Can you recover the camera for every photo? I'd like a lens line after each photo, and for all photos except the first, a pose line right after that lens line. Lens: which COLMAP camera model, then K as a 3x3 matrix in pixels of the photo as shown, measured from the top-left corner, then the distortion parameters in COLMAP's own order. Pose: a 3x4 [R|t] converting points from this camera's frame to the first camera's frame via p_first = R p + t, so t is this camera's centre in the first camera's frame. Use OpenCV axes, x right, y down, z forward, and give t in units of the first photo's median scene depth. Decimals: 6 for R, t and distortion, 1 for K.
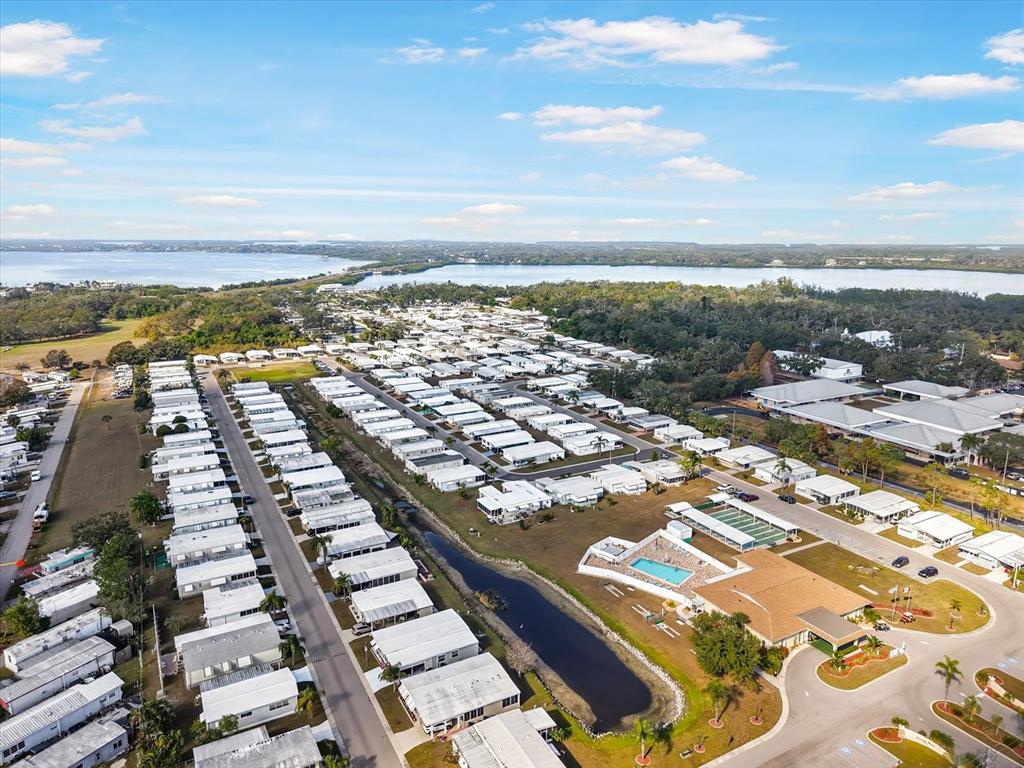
lens RADIAL K [[688.8, 0, 512.0], [0, 688.8, 384.0], [0, 0, 1]] dist [0.019964, -0.003406]
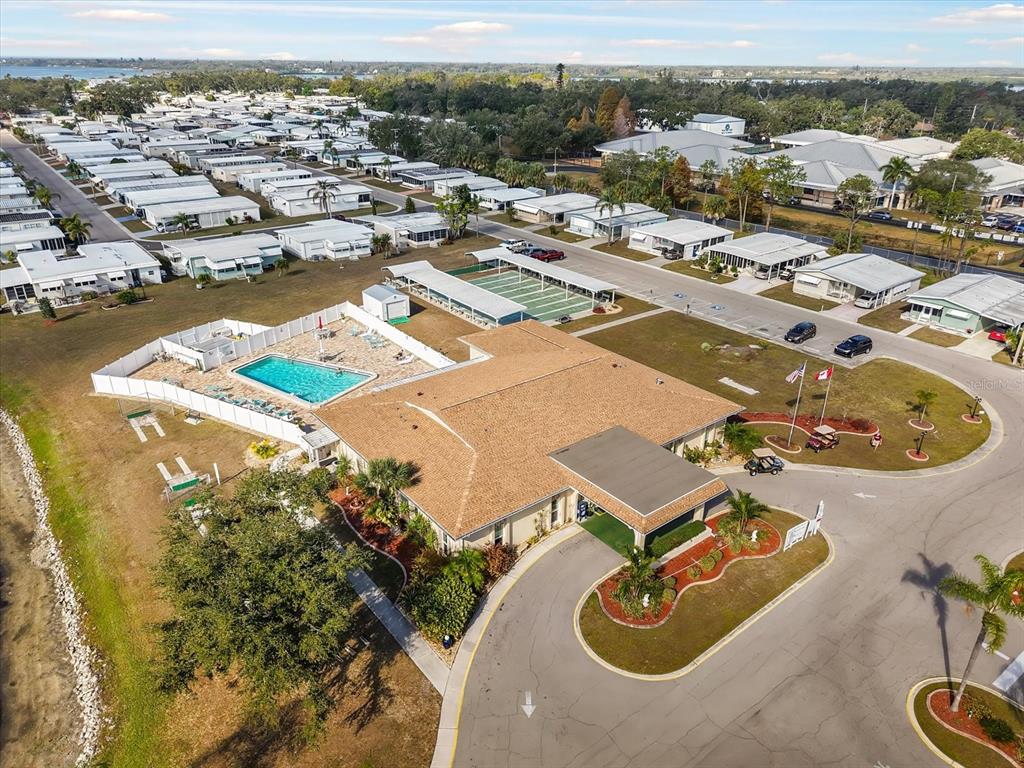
lens RADIAL K [[688.8, 0, 512.0], [0, 688.8, 384.0], [0, 0, 1]] dist [0.019964, -0.003406]
pose [[0.987900, -0.059141, 0.143373, 0.270883], [0.027650, 0.976790, 0.212405, 0.174740], [-0.152607, -0.205871, 0.966607, 0.523506]]
